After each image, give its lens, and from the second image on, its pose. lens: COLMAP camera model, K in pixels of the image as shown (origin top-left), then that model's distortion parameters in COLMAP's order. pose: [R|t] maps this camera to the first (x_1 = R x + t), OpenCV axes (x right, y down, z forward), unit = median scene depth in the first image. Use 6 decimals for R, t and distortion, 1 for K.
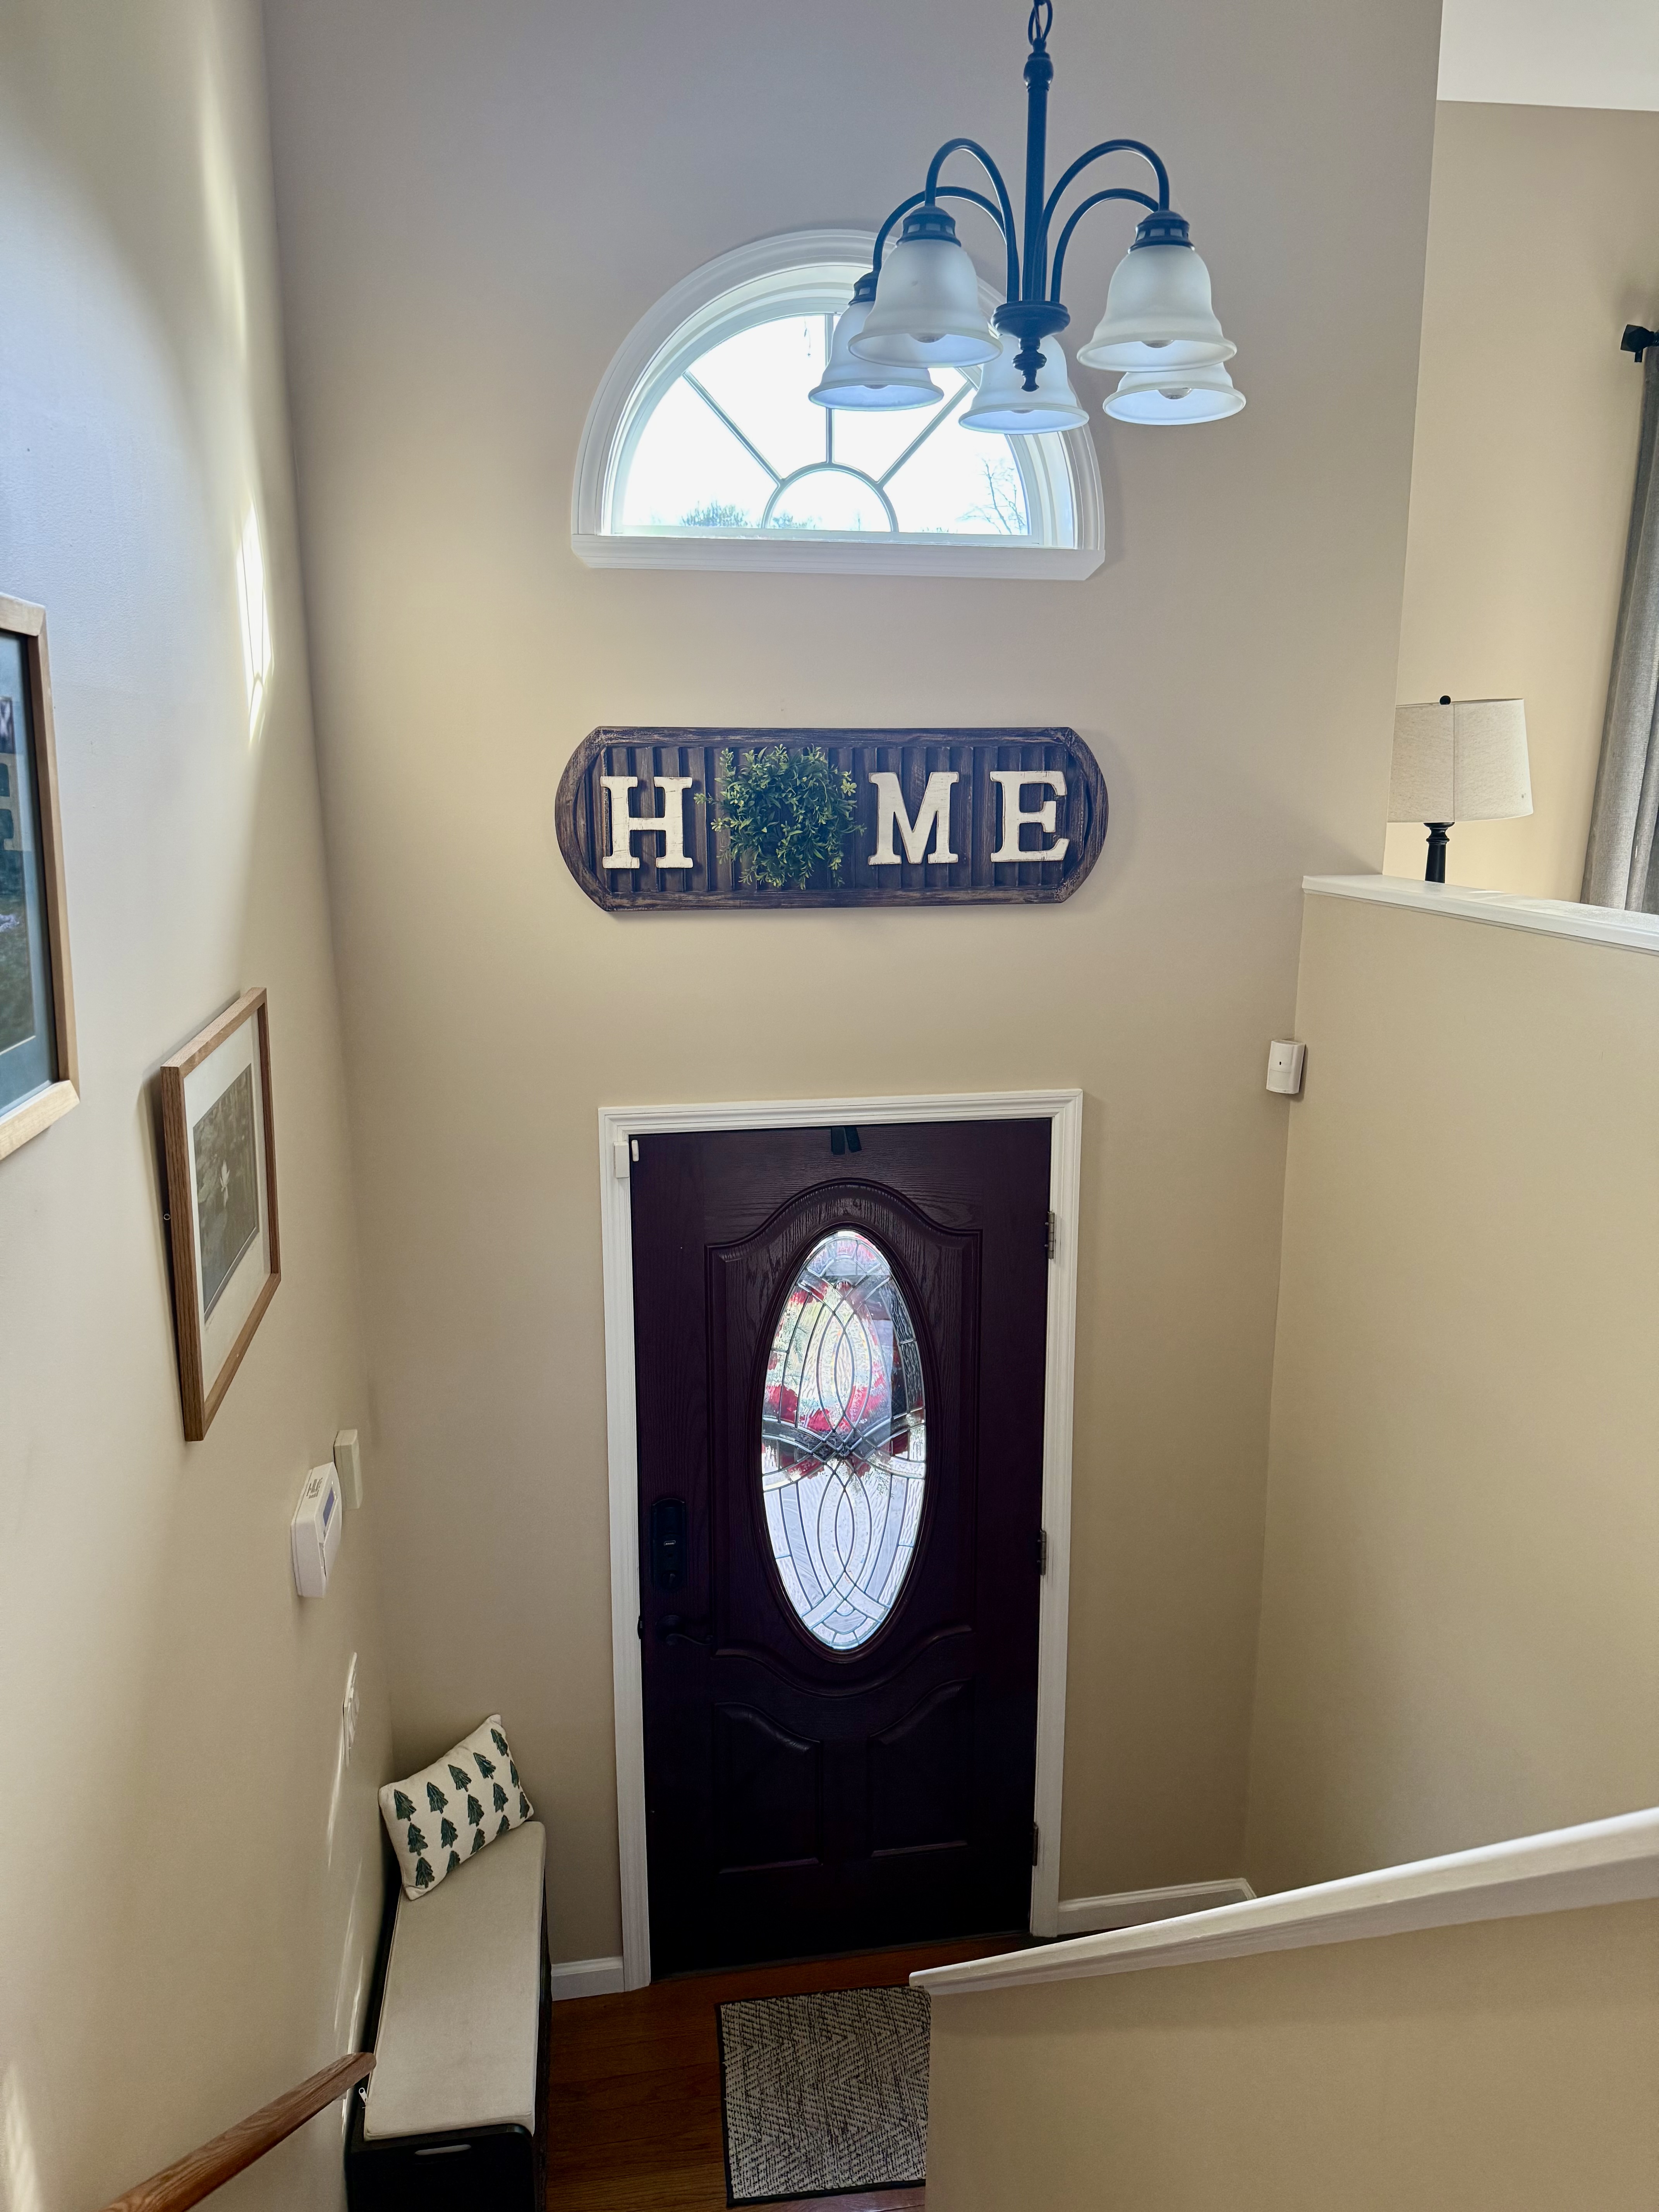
lens RADIAL K [[1557.2, 0, 826.5], [0, 1557.2, 1101.8], [0, 0, 1]] dist [0.076013, -0.083112]
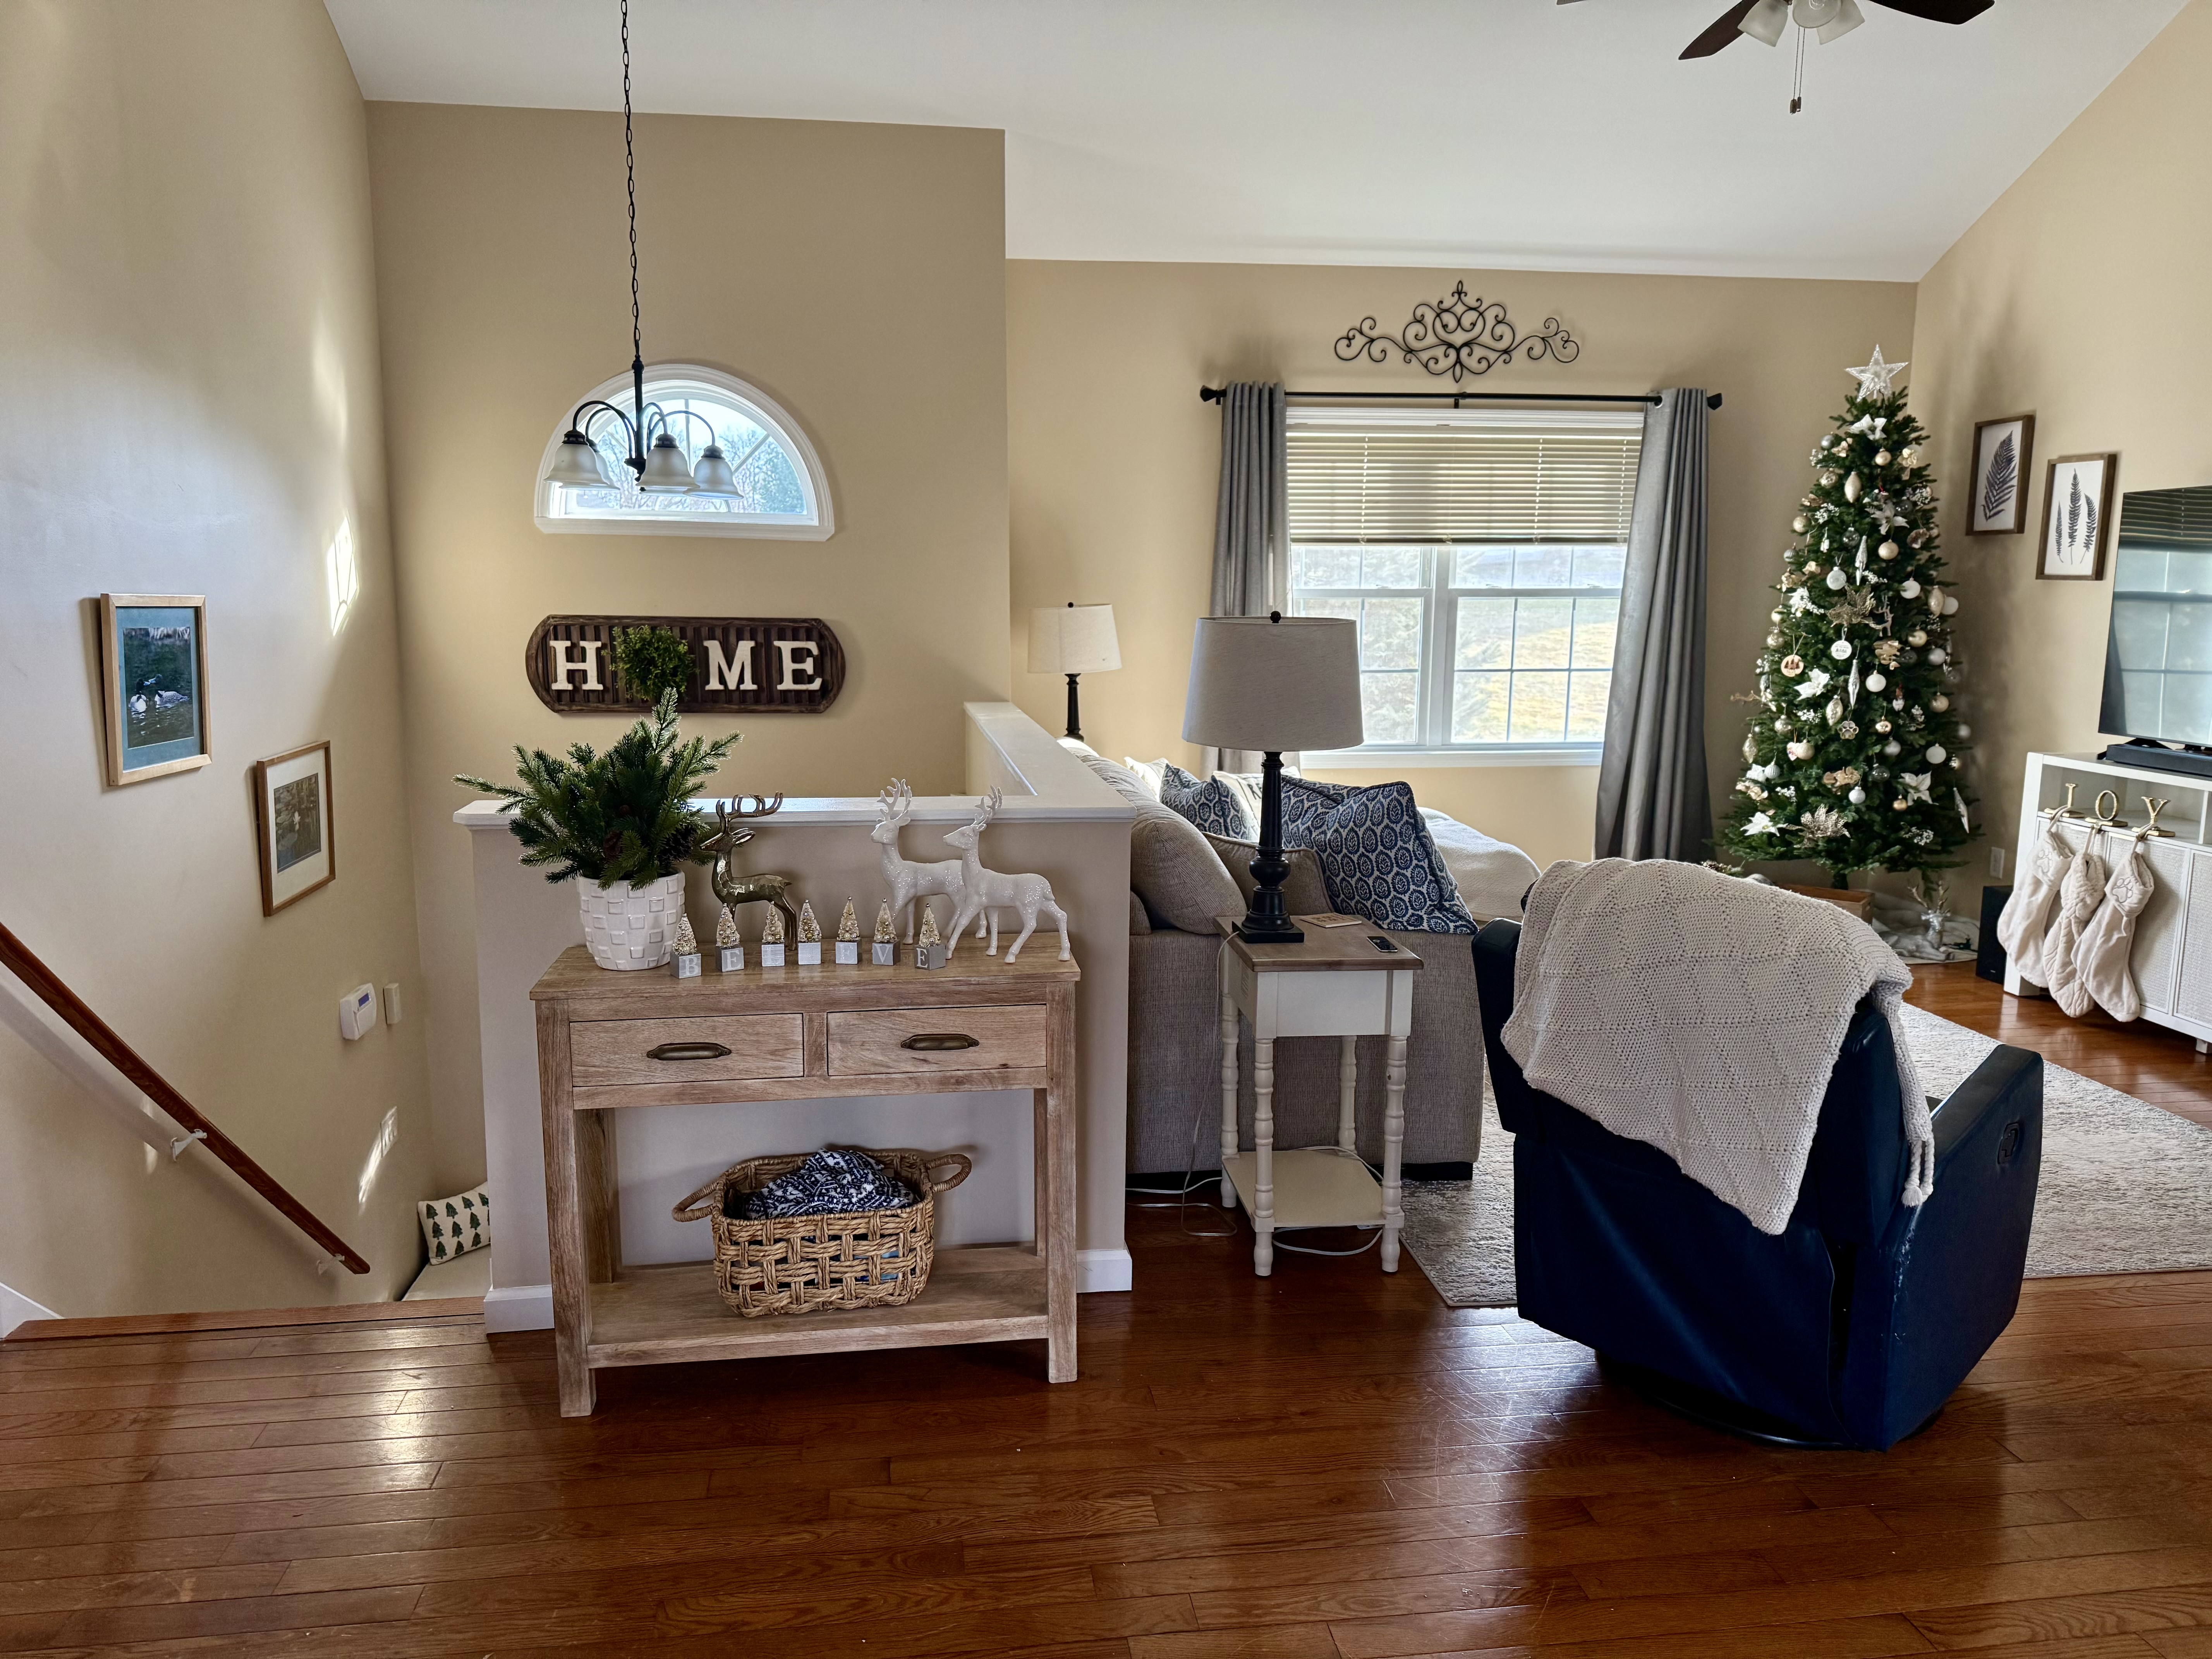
lens RADIAL K [[1557.2, 0, 1090.7], [0, 1557.2, 825.6], [0, 0, 1]] dist [0.076013, -0.083112]
pose [[0.999302, 0.018069, -0.032684, 0.546993], [-0.020287, 0.997420, -0.068865, 0.124816], [0.031355, 0.069480, 0.997090, -0.810581]]
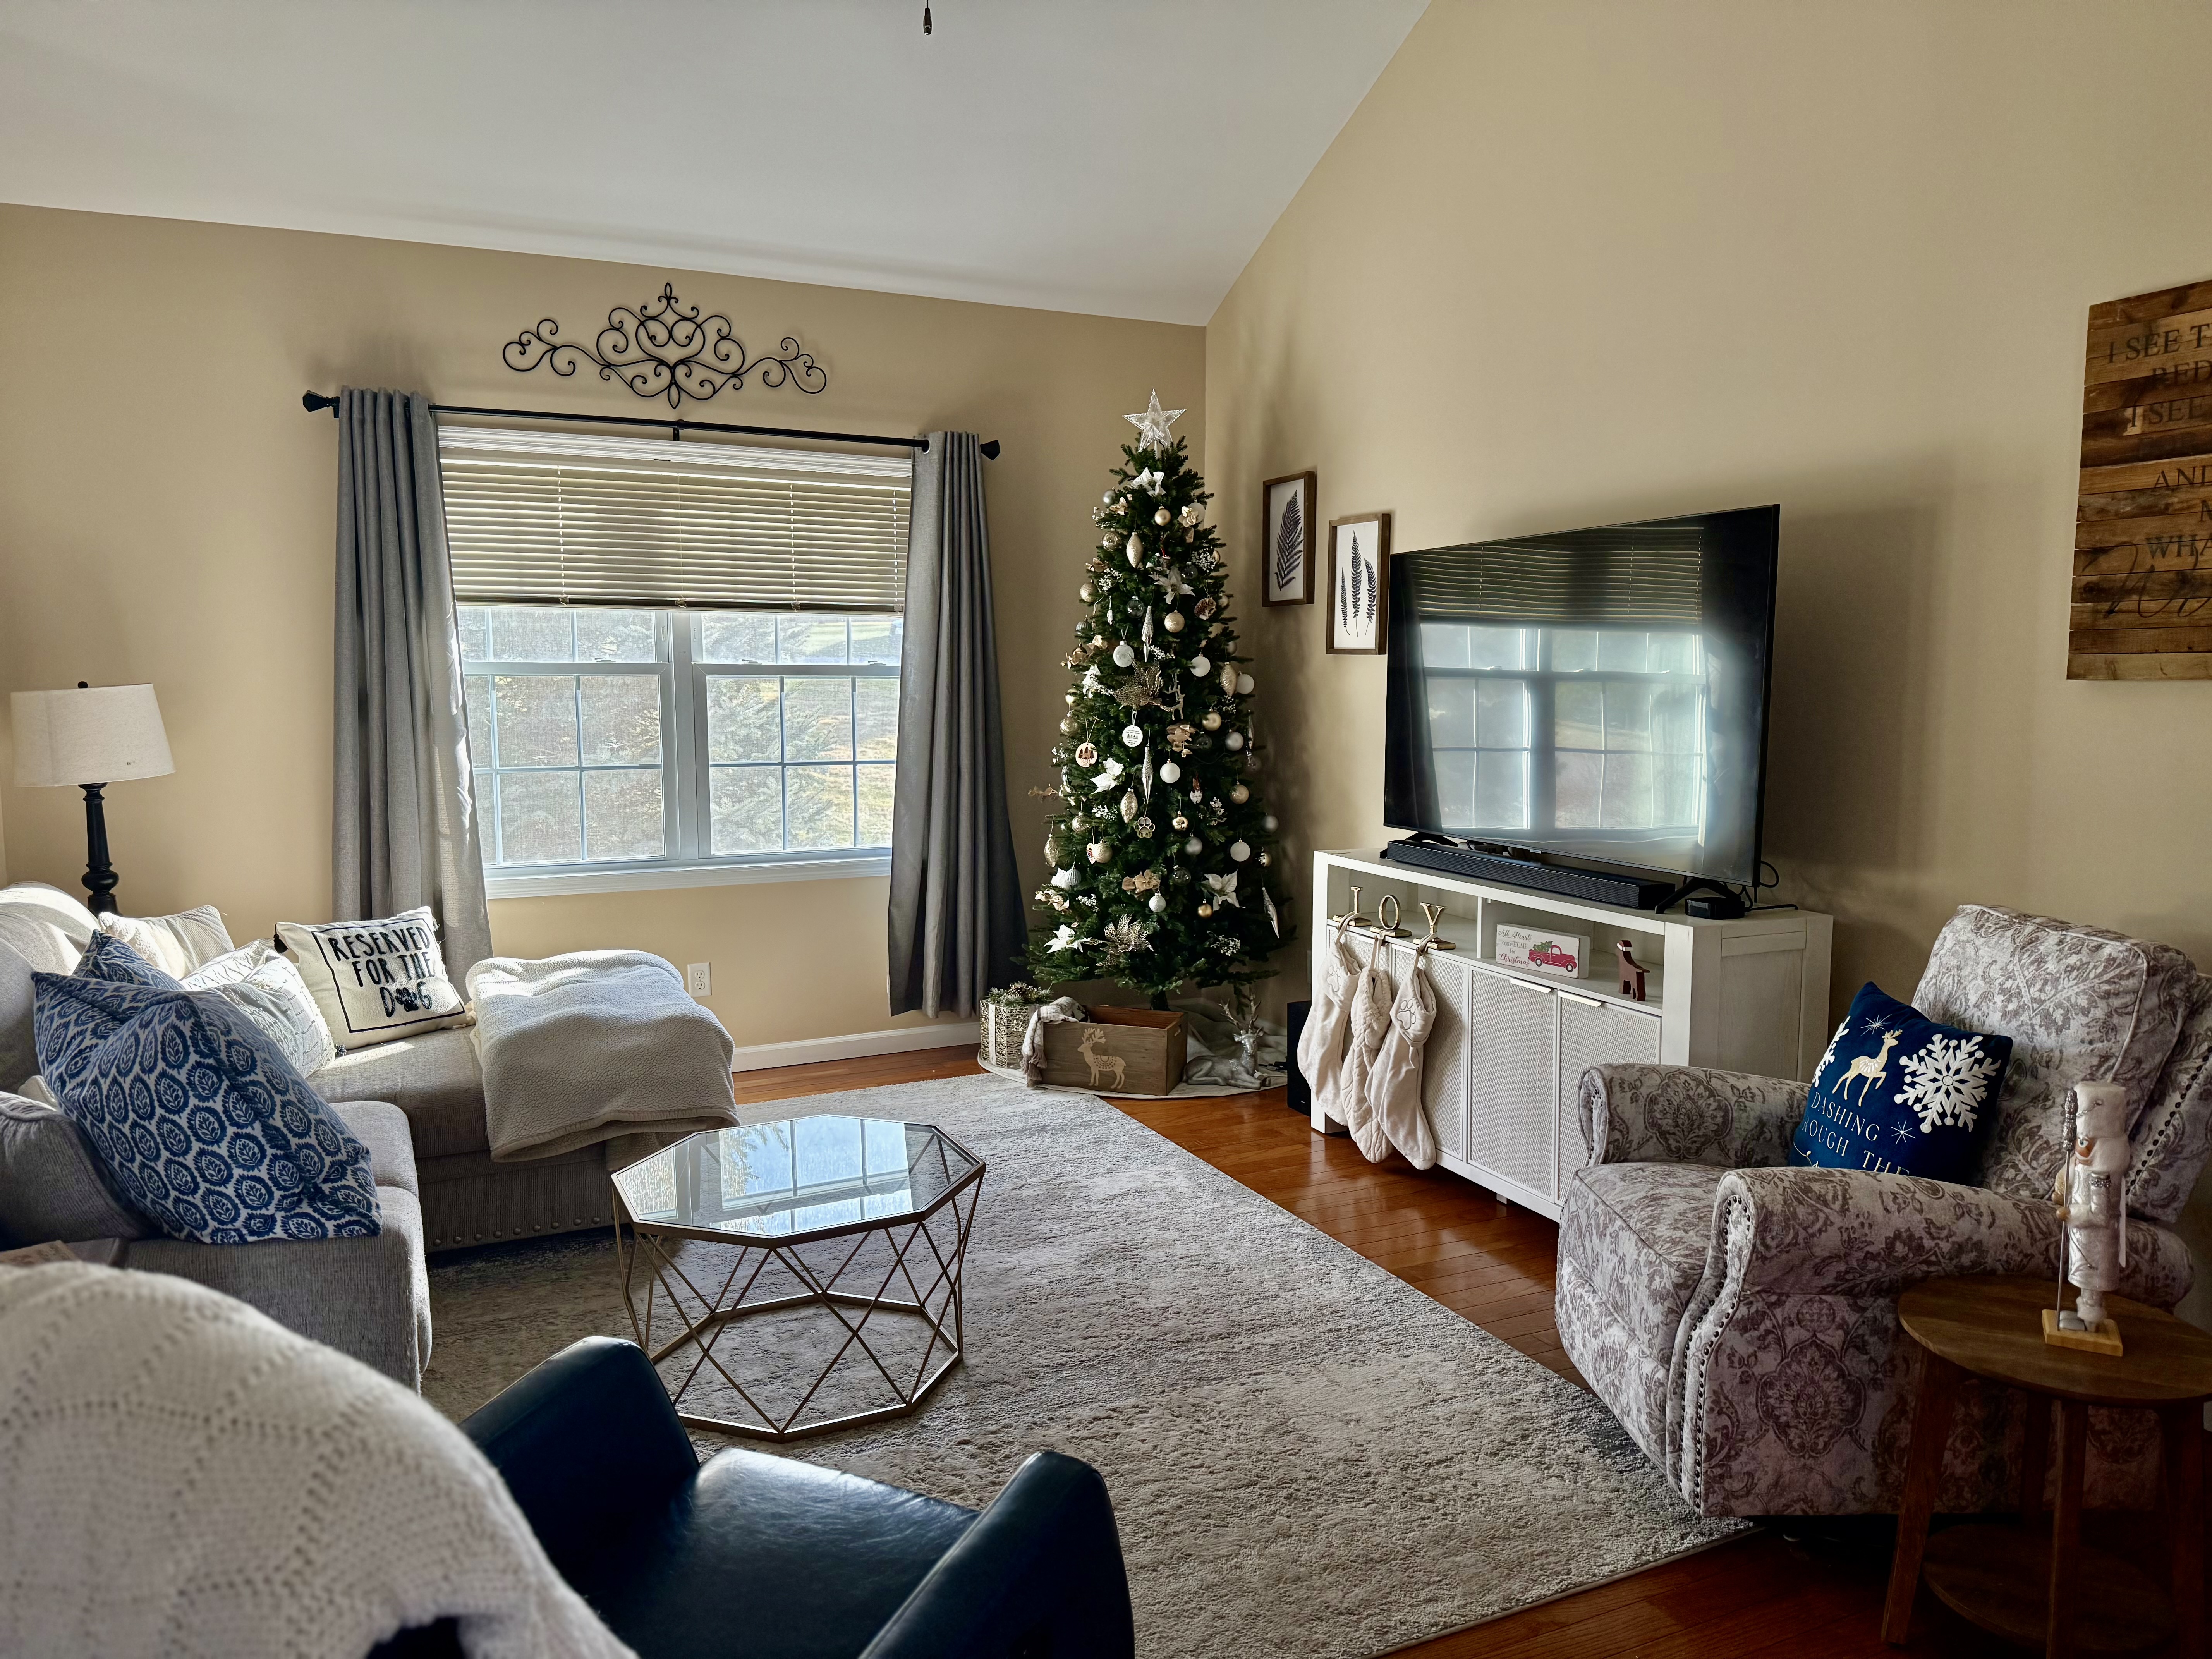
lens RADIAL K [[1557.2, 0, 1062.4], [0, 1557.2, 830.7], [0, 0, 1]] dist [0.076013, -0.083112]
pose [[0.965185, -0.020542, 0.260761, 0.916973], [0.051566, 0.992291, -0.112695, 0.035263], [-0.256436, 0.122218, 0.958803, -0.394561]]
